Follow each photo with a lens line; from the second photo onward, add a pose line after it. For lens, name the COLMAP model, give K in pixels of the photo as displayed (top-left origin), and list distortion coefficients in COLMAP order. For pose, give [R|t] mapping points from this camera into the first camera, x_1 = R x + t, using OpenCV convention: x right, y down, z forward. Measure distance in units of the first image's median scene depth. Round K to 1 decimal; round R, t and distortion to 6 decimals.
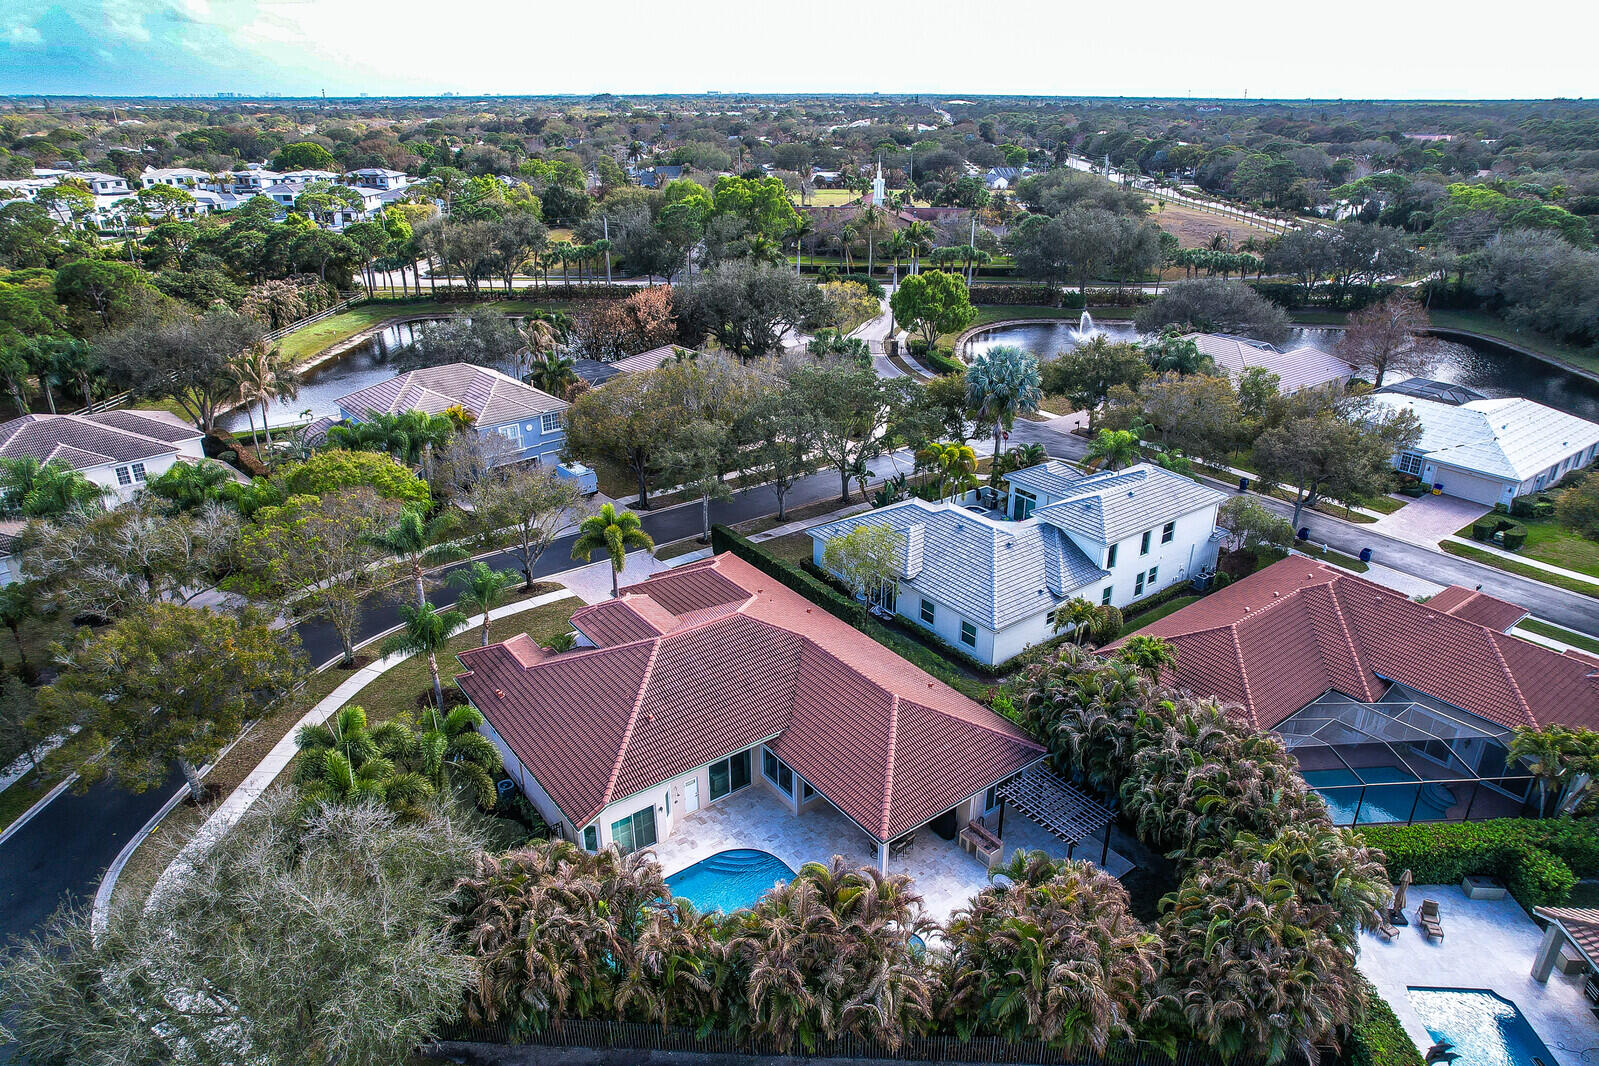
lens RADIAL K [[1002.0, 0, 812.3], [0, 1002.0, 554.0], [0, 0, 1]] dist [-0.095602, 0.084663]
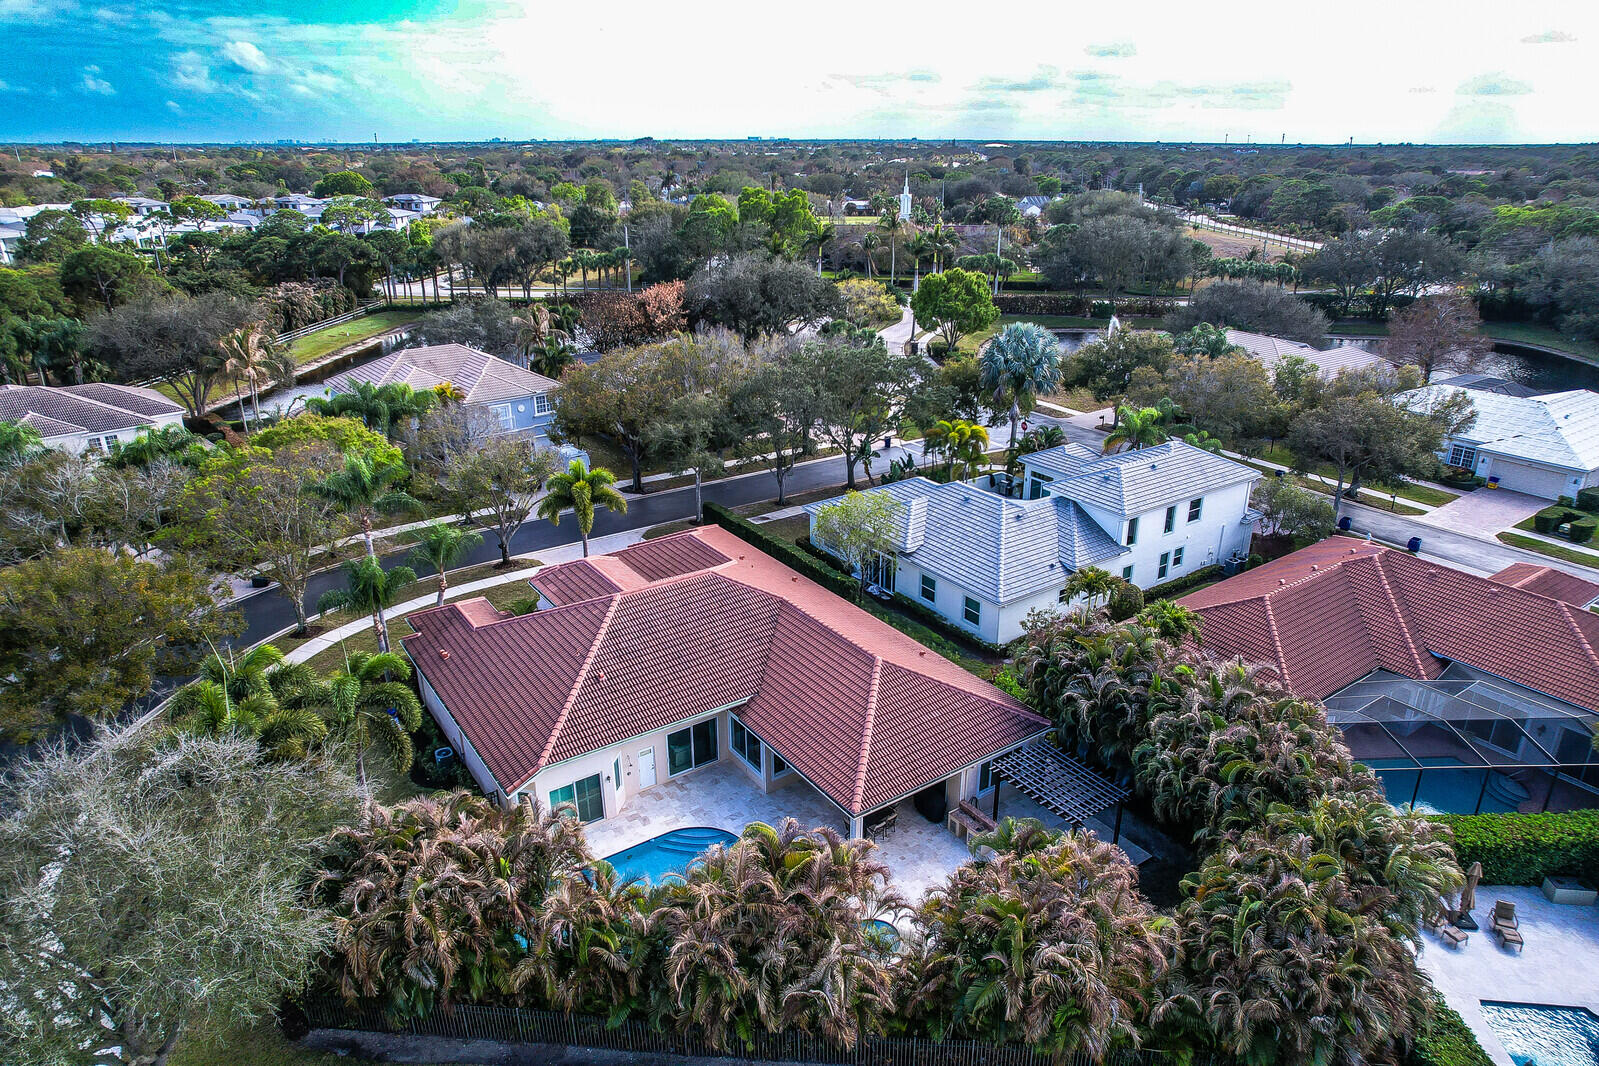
lens RADIAL K [[1002.0, 0, 812.3], [0, 1002.0, 554.0], [0, 0, 1]] dist [-0.095602, 0.084663]
pose [[0.999357, 0.013094, -0.033370, 0.041090], [-0.014377, 0.999155, -0.038511, 0.065762], [0.032838, 0.038966, 0.998701, 0.086792]]
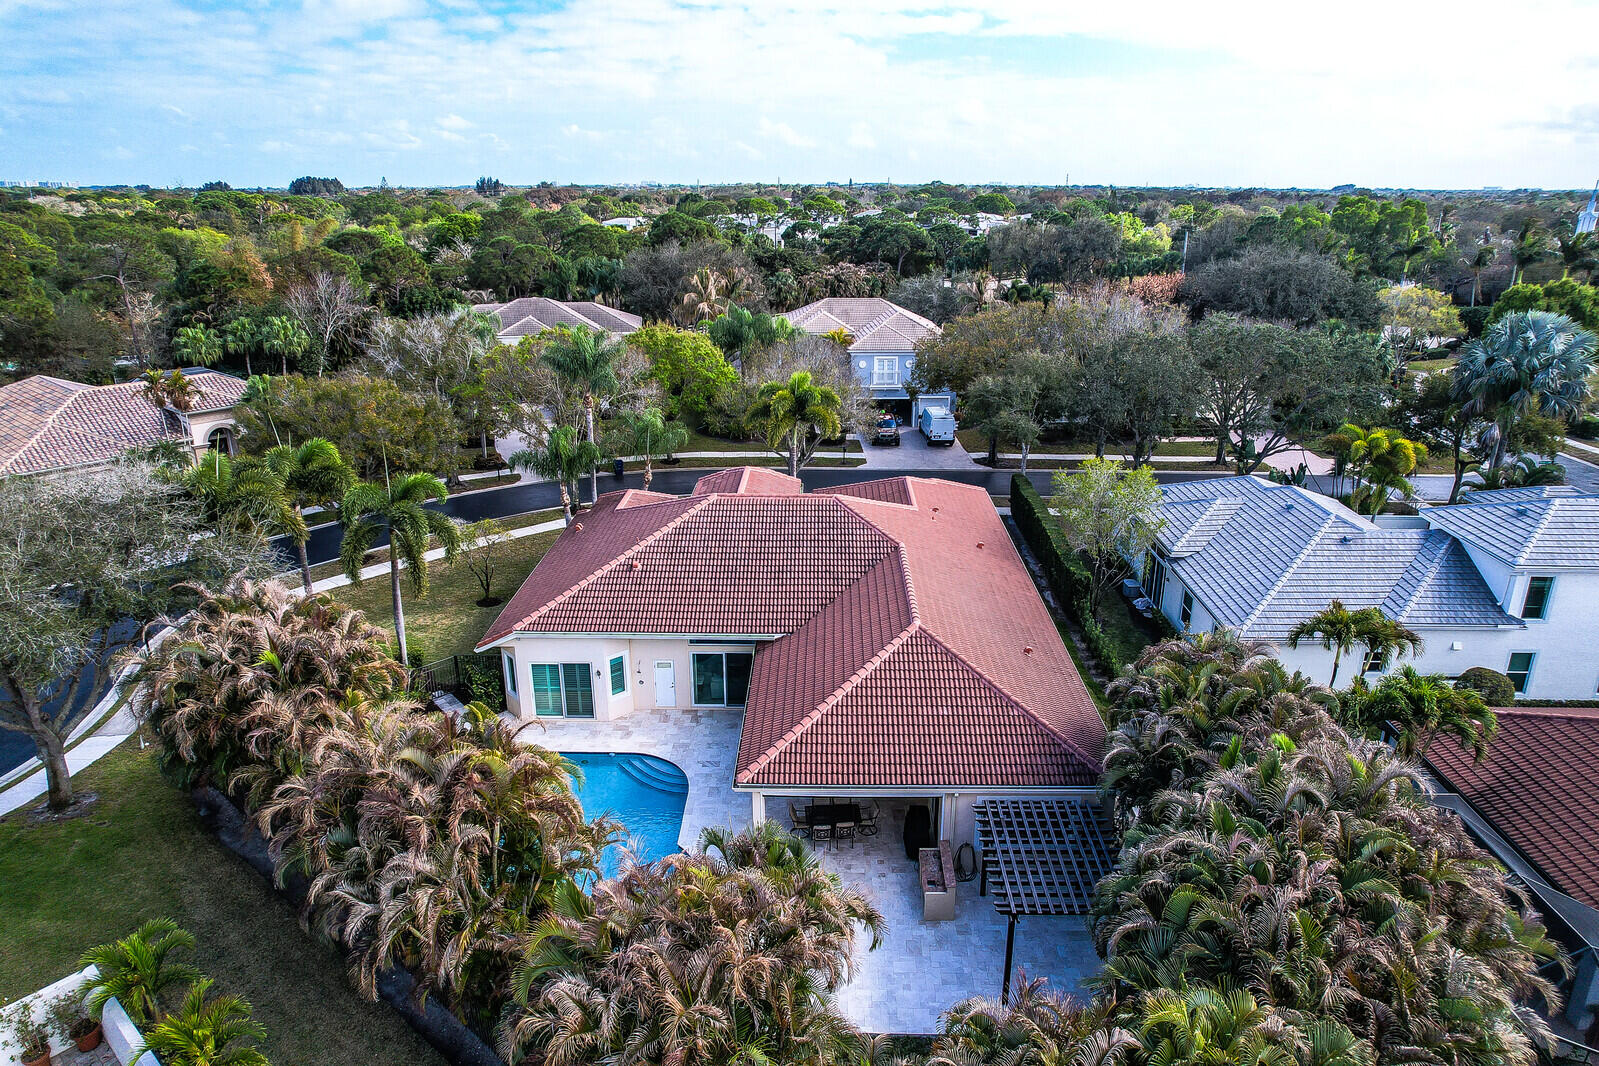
lens RADIAL K [[1002.0, 0, 812.3], [0, 1002.0, 554.0], [0, 0, 1]] dist [-0.095602, 0.084663]
pose [[0.786297, 0.211835, -0.580399, 0.310015], [-0.257442, 0.966286, 0.003908, 0.087955], [0.561659, 0.146346, 0.814323, 0.325546]]
